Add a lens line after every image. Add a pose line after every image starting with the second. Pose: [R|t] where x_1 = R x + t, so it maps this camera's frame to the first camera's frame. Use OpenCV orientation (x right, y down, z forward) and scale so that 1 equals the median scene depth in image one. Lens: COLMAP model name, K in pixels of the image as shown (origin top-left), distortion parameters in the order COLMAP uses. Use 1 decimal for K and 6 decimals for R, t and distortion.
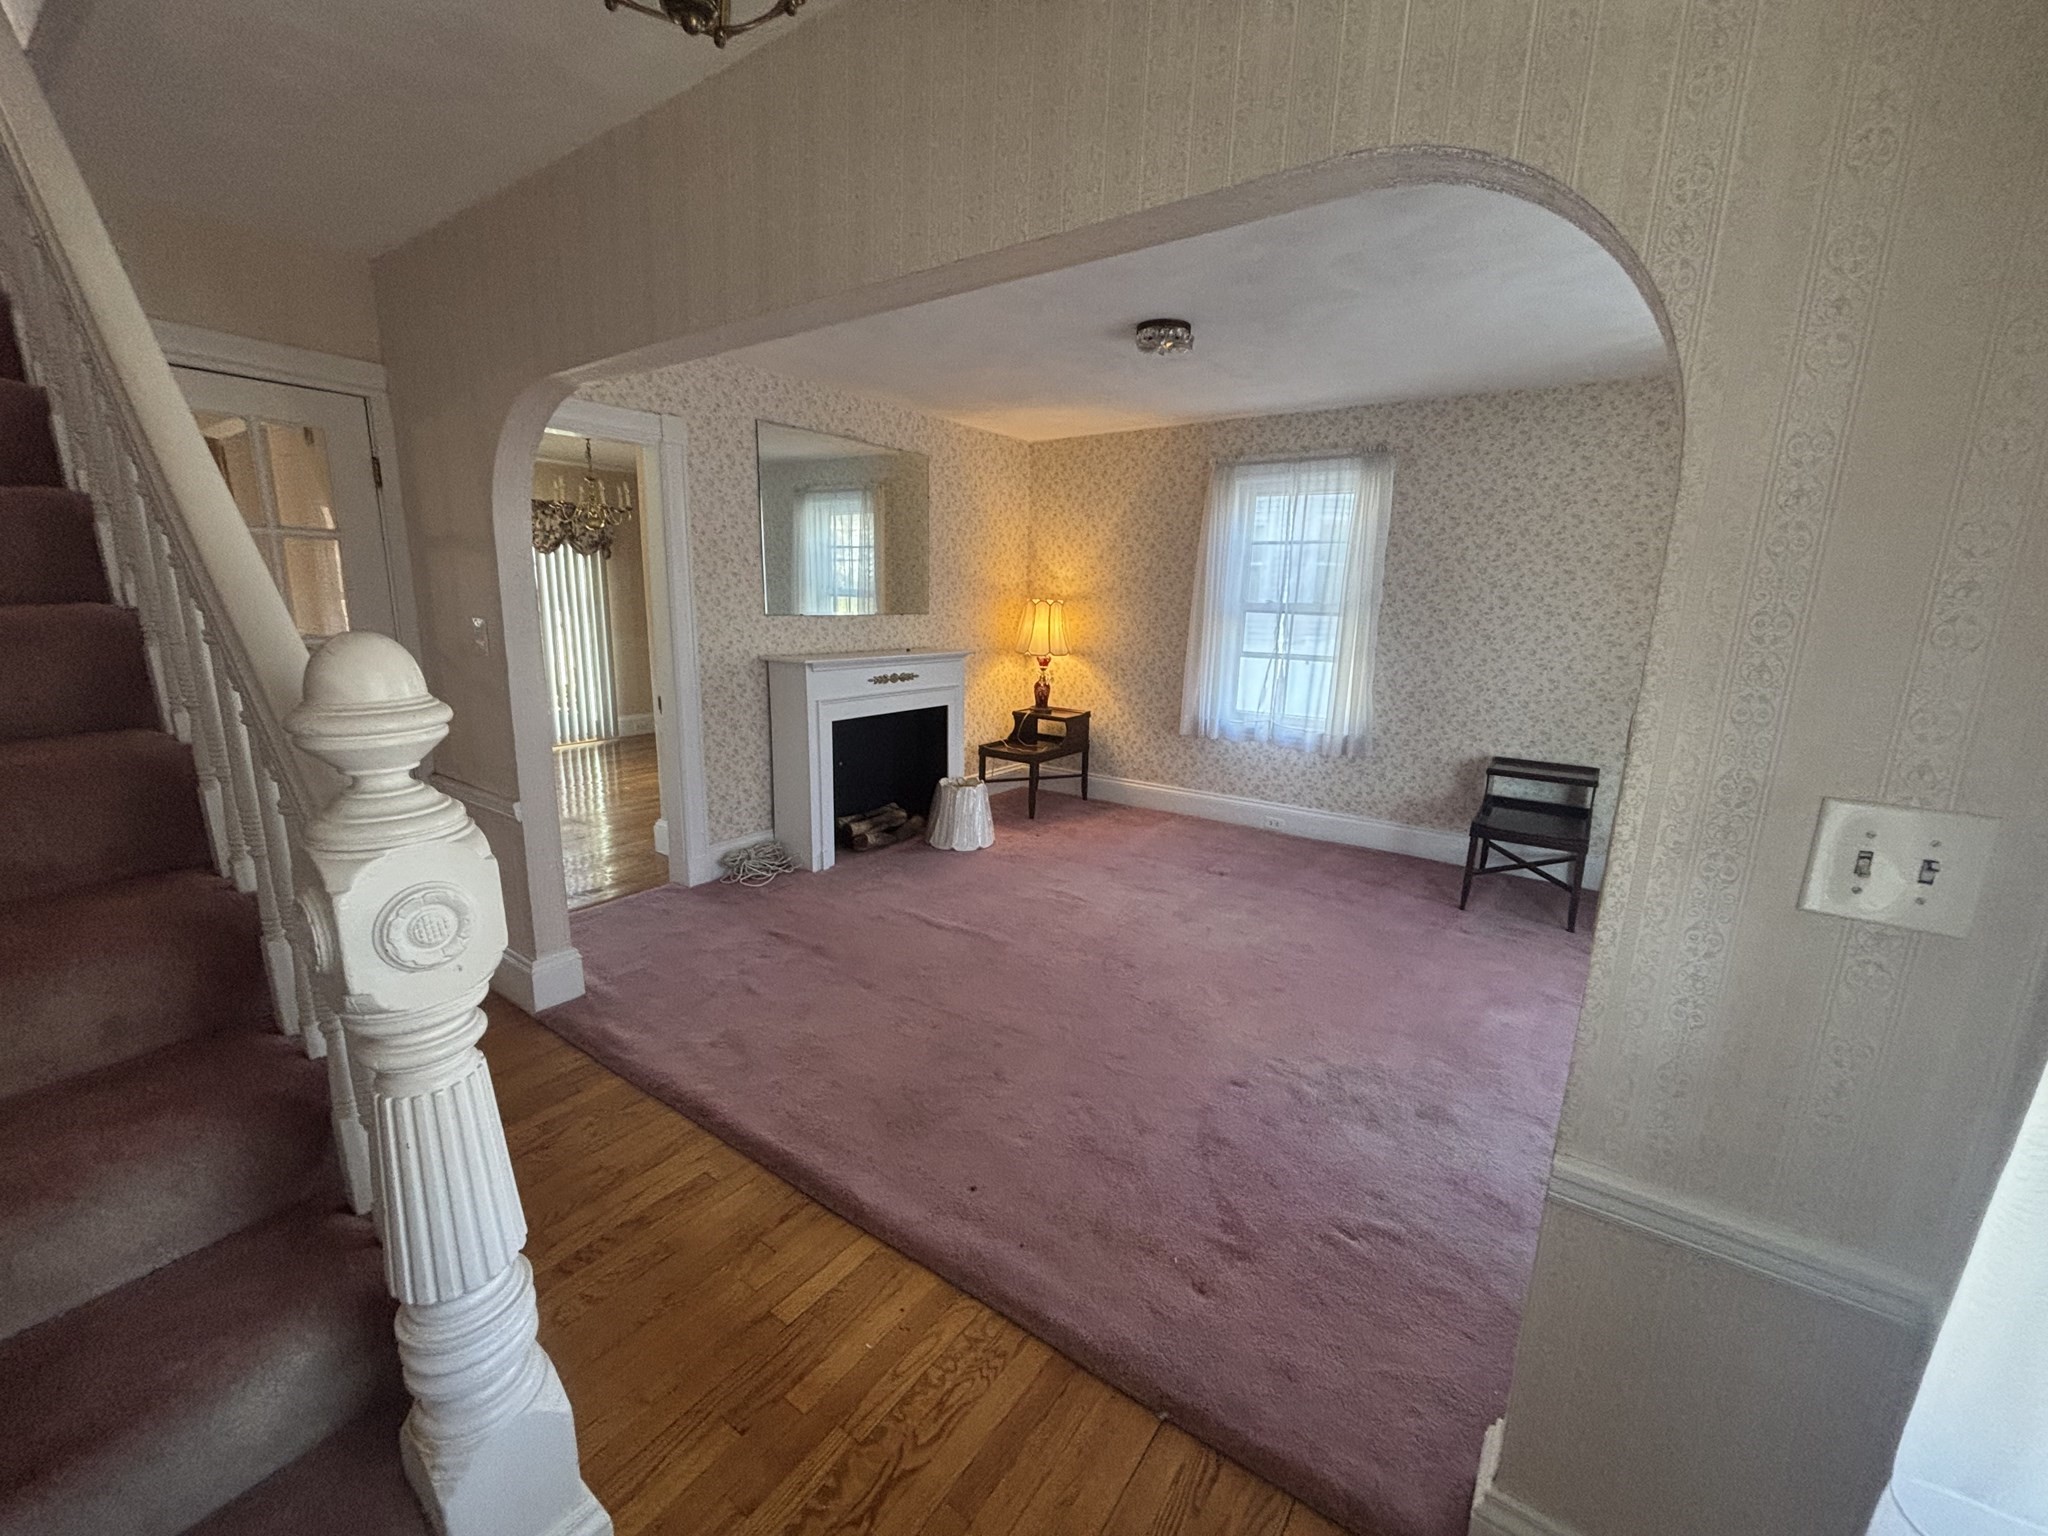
lens RADIAL K [[824.9, 0, 1024.6], [0, 824.9, 768.8], [0, 0, 1]] dist [-0.001057, -0.000178]
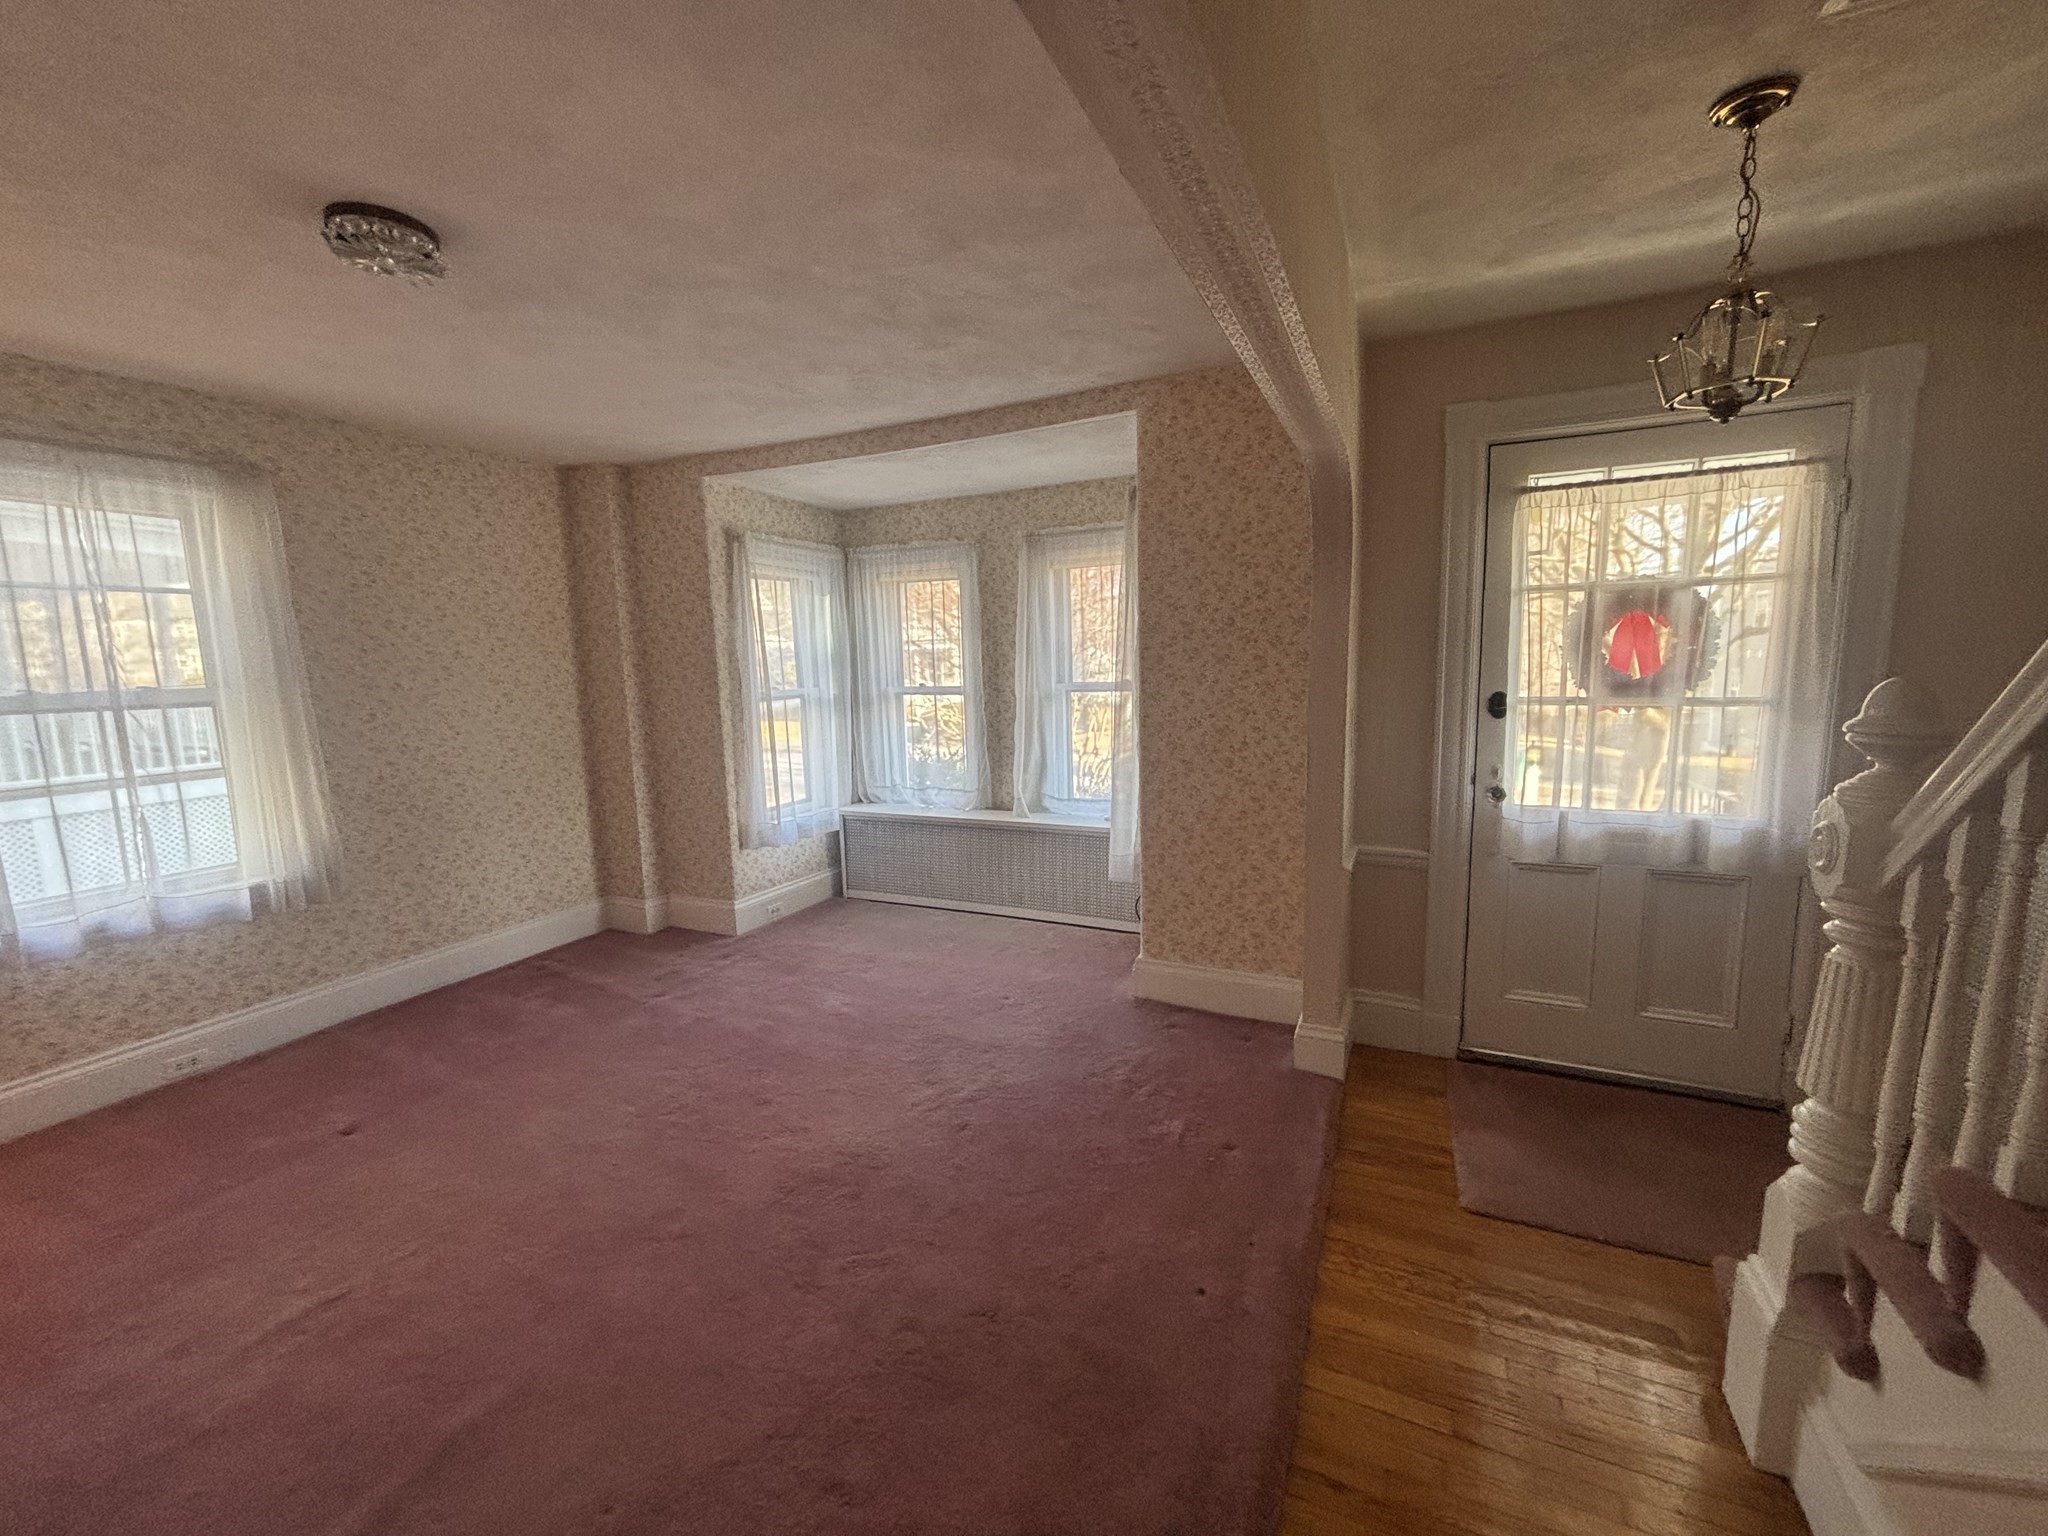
lens RADIAL K [[824.9, 0, 1023.1], [0, 824.9, 771.2], [0, 0, 1]] dist [-0.001057, -0.000178]
pose [[-0.153865, -0.171388, 0.973114, -0.391524], [0.229142, 0.951805, 0.203866, -0.138977], [-0.961155, 0.254350, -0.107177, 0.531301]]
